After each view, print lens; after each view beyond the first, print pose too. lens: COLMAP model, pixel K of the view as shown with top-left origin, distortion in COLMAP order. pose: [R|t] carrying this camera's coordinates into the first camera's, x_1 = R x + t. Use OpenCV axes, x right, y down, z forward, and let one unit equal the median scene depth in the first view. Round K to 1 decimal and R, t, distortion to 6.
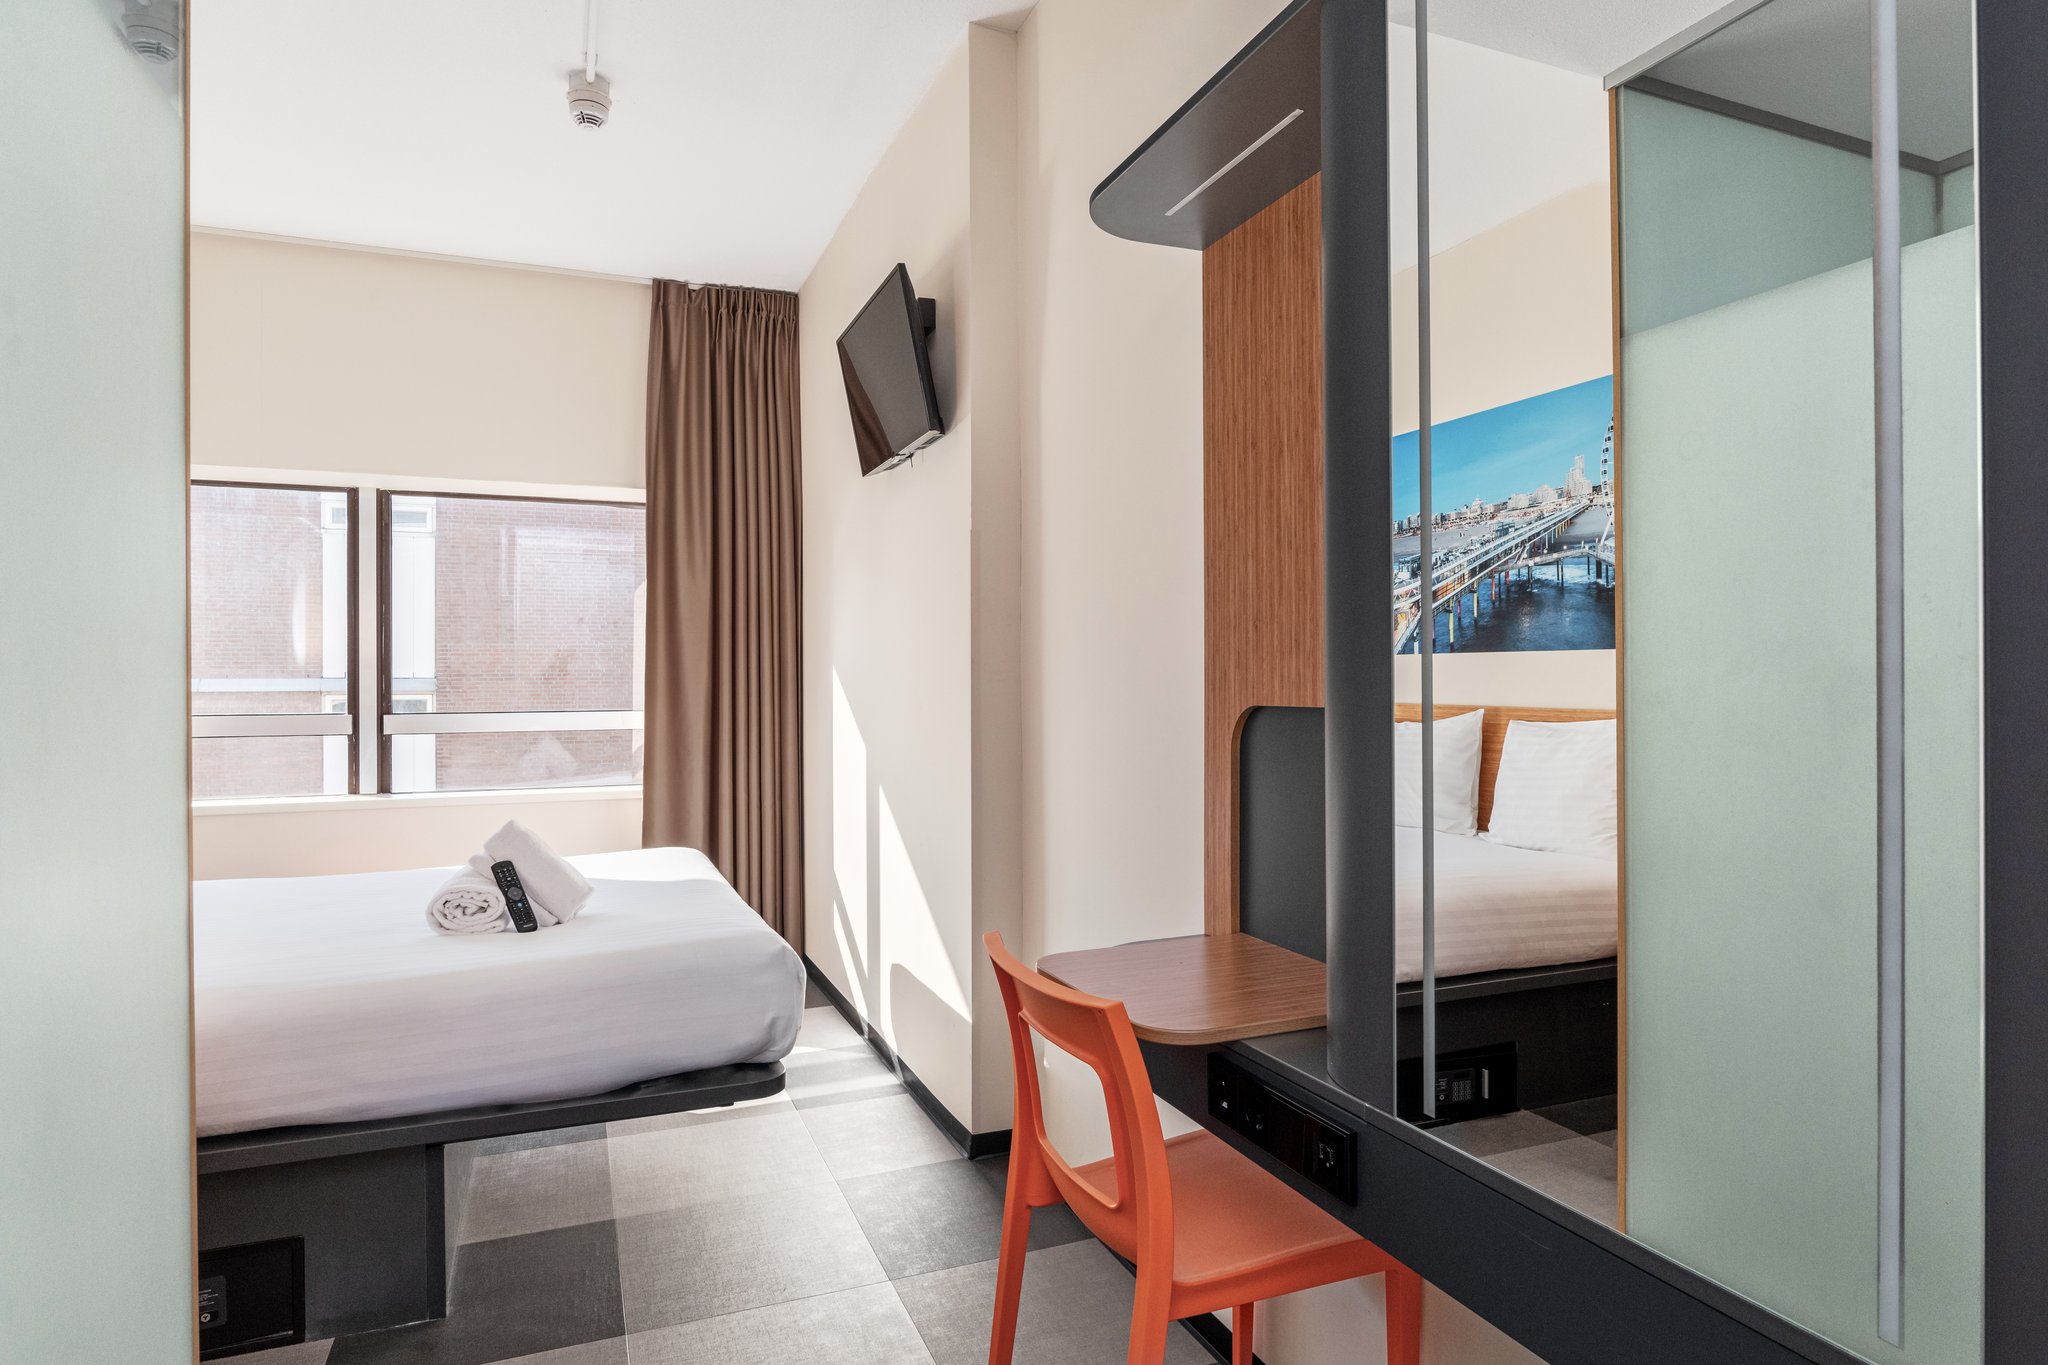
lens RADIAL K [[1157.0, 0, 1041.1], [0, 1157.0, 686.1], [0, 0, 1]] dist [-0.009014, 0.000599]
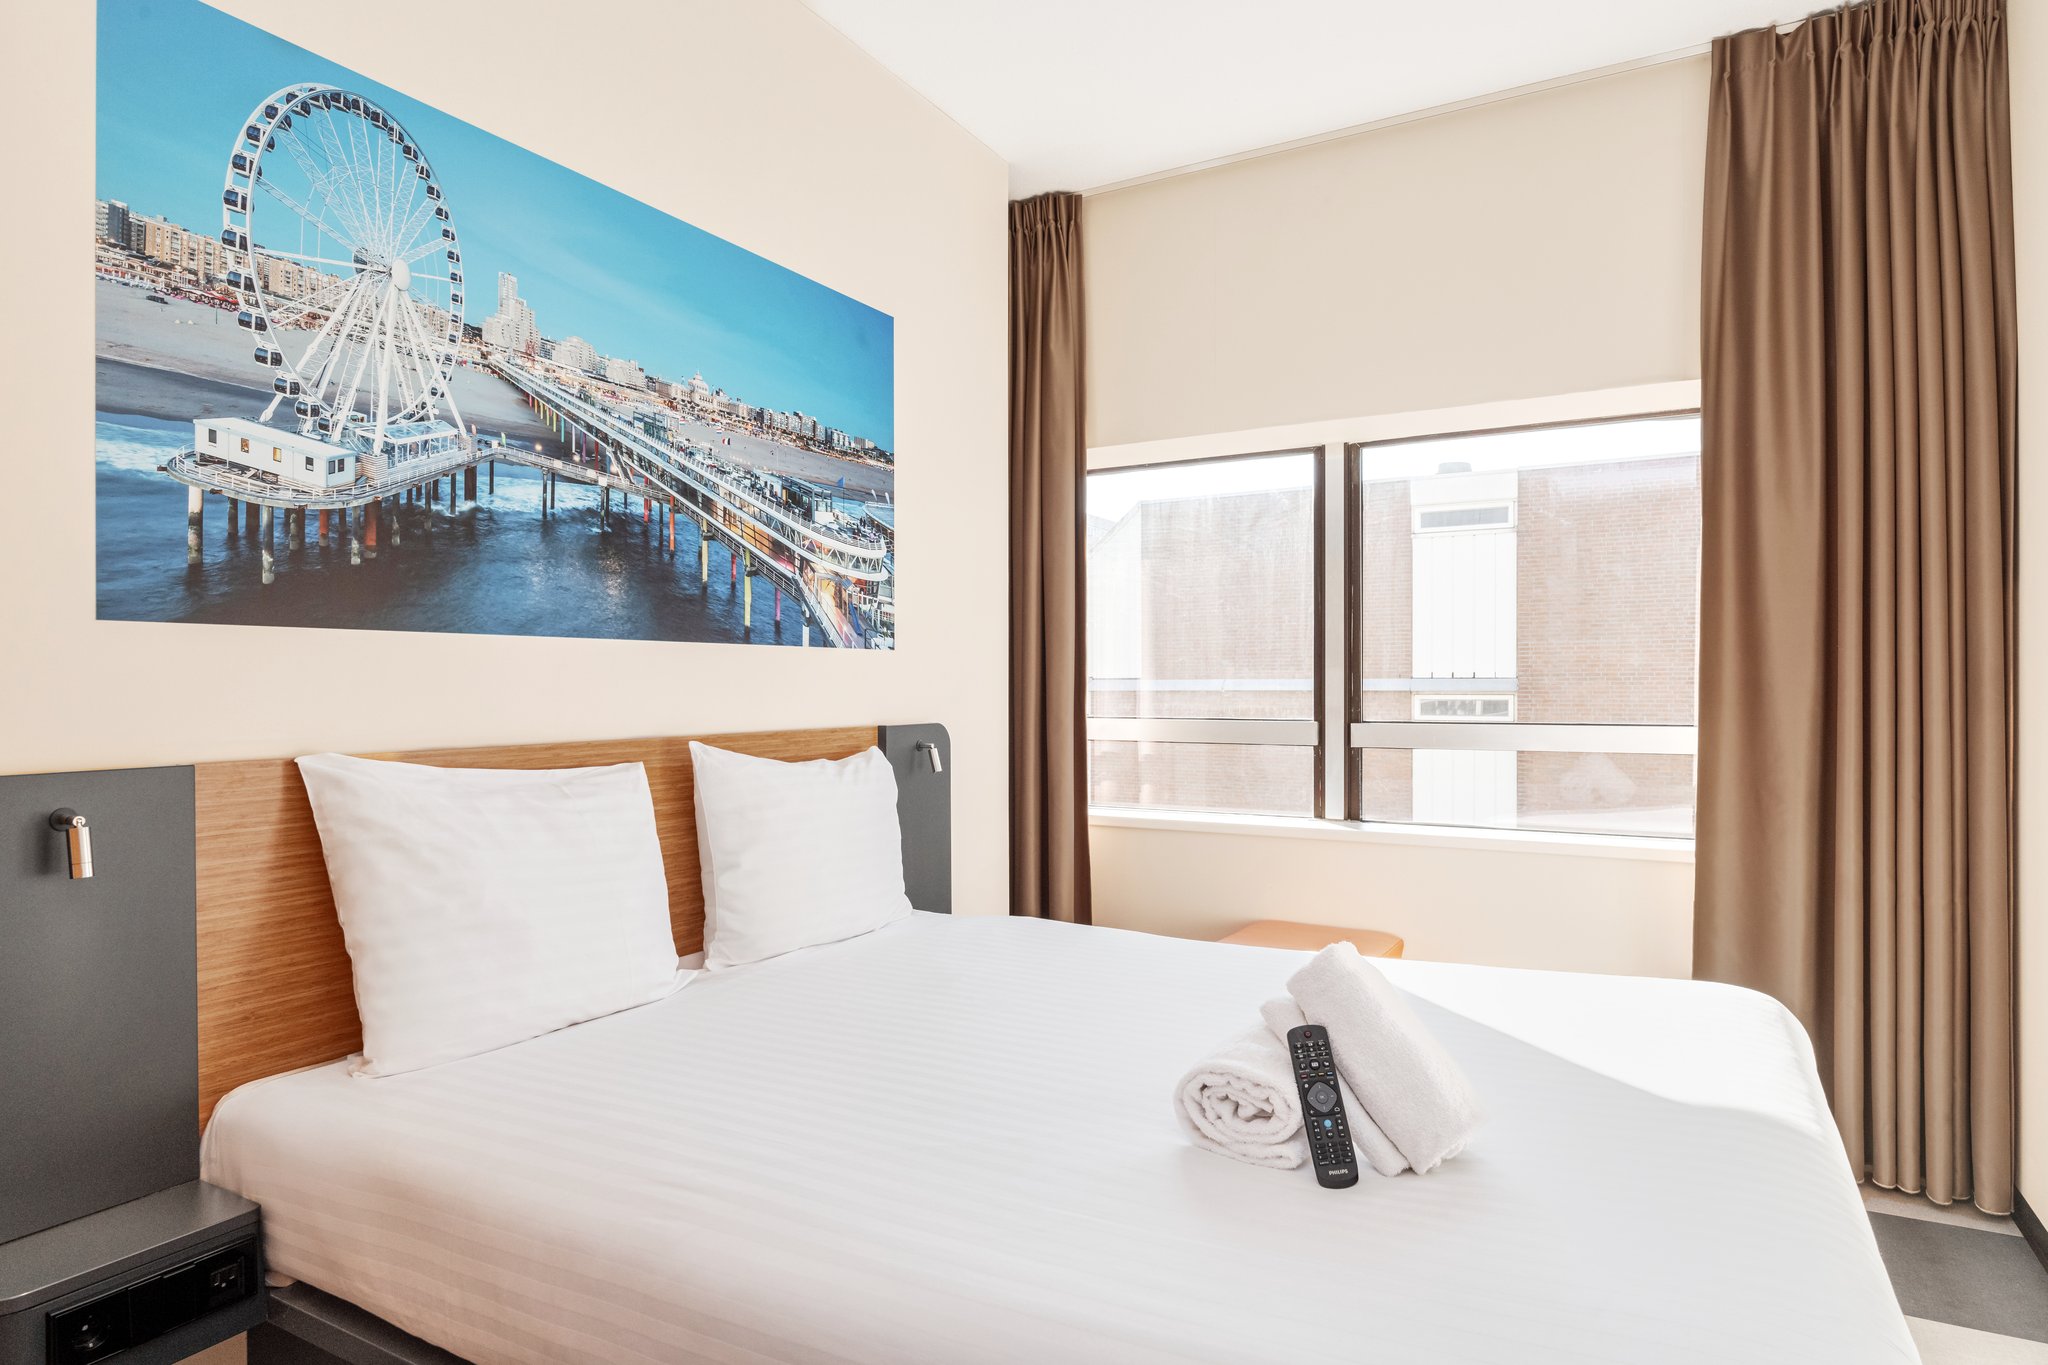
lens RADIAL K [[1157.0, 0, 1039.0], [0, 1157.0, 680.5], [0, 0, 1]] dist [-0.009014, 0.000599]
pose [[0.623292, 0.000481, -0.781989, -0.085061], [-0.004190, 0.999988, -0.002725, -0.001693], [0.781978, 0.004976, 0.623286, 0.368494]]
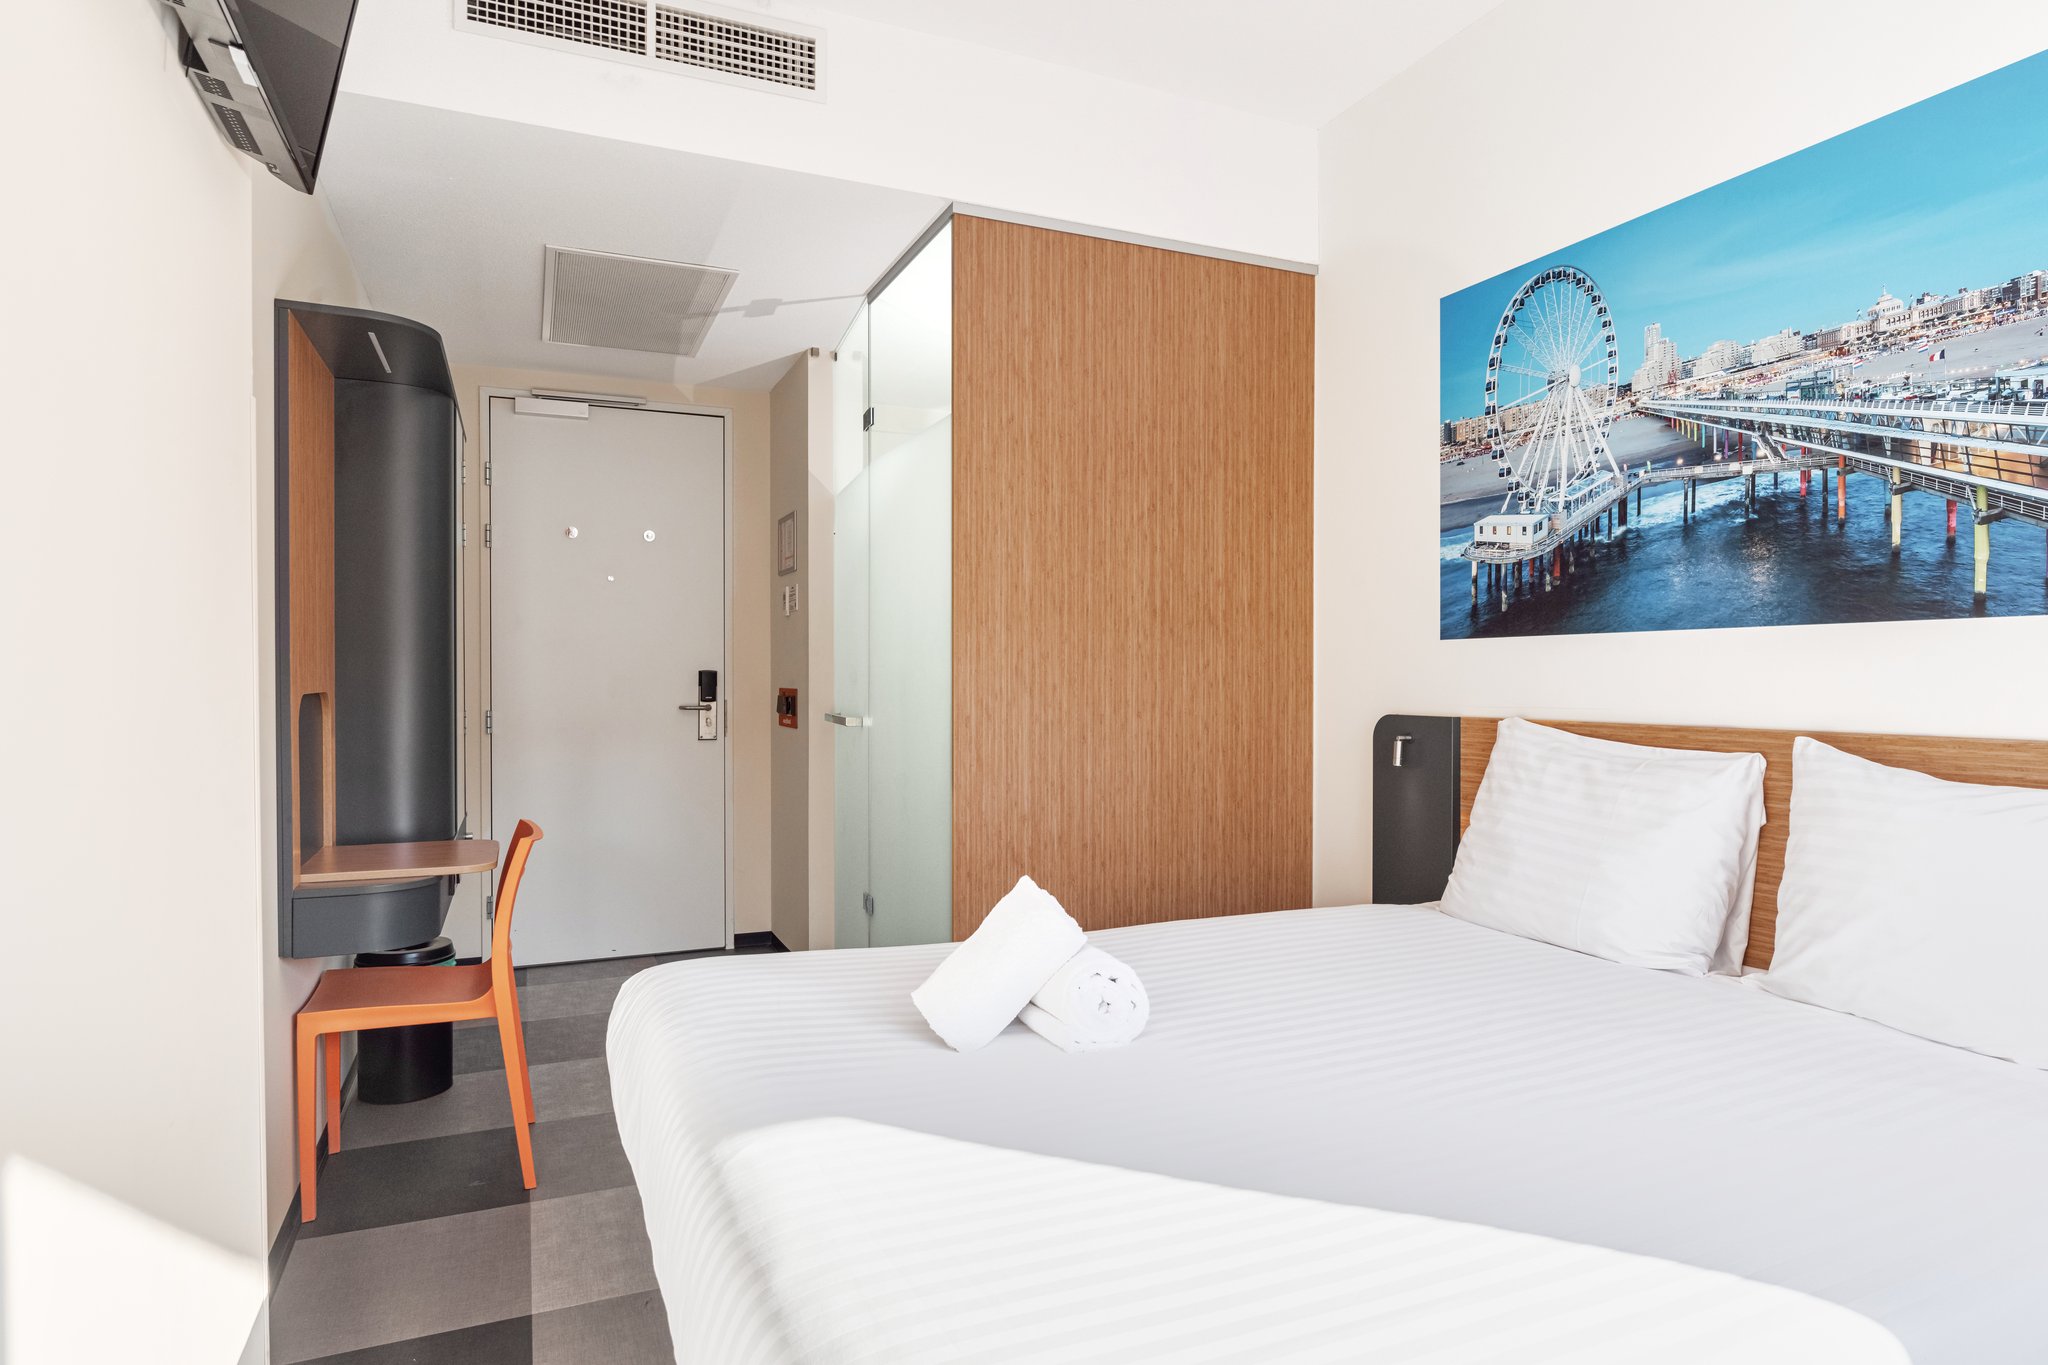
lens RADIAL K [[1157.0, 0, 1024.3], [0, 1157.0, 680.8], [0, 0, 1]] dist [-0.009014, 0.000599]
pose [[-0.999765, 0.004507, -0.021184, -0.294591], [0.004303, 0.999944, 0.009667, -0.003457], [0.021226, 0.009573, -0.999729, 1.114936]]
